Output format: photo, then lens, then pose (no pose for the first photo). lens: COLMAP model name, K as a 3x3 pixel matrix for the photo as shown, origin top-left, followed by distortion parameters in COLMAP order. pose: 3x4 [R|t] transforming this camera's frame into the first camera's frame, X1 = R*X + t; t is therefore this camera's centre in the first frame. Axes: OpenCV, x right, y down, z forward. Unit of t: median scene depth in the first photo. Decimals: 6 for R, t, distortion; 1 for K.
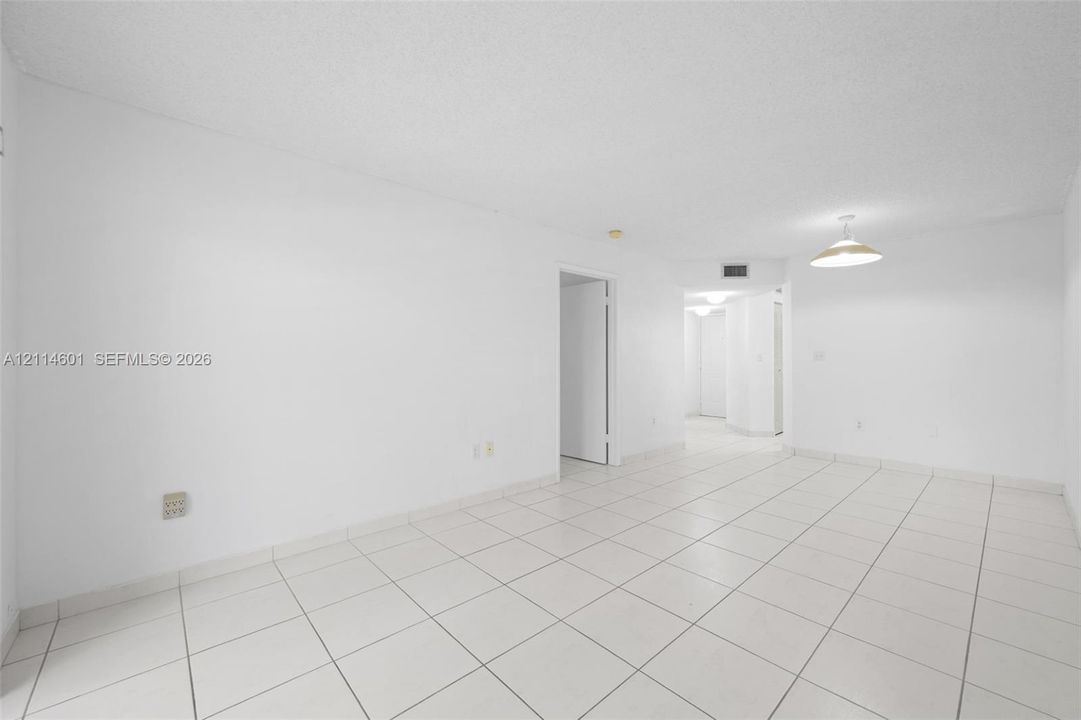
lens RADIAL K [[434.9, 0, 541.9], [0, 434.9, 362.4], [0, 0, 1]] dist [-0.002882, -0.000543]
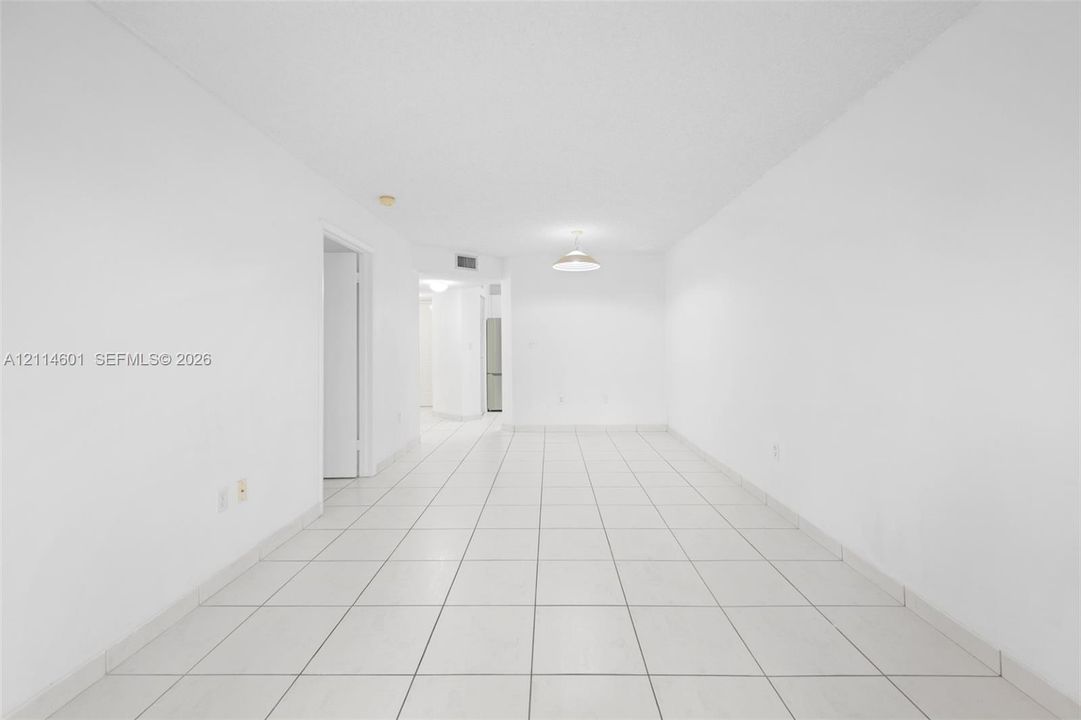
lens RADIAL K [[434.9, 0, 563.2], [0, 434.9, 341.0], [0, 0, 1]] dist [-0.002882, -0.000543]
pose [[0.675324, 0.003609, 0.737512, -0.193587], [0.015281, 0.999705, -0.018885, 0.000037], [-0.737363, 0.024023, 0.675070, 0.158502]]
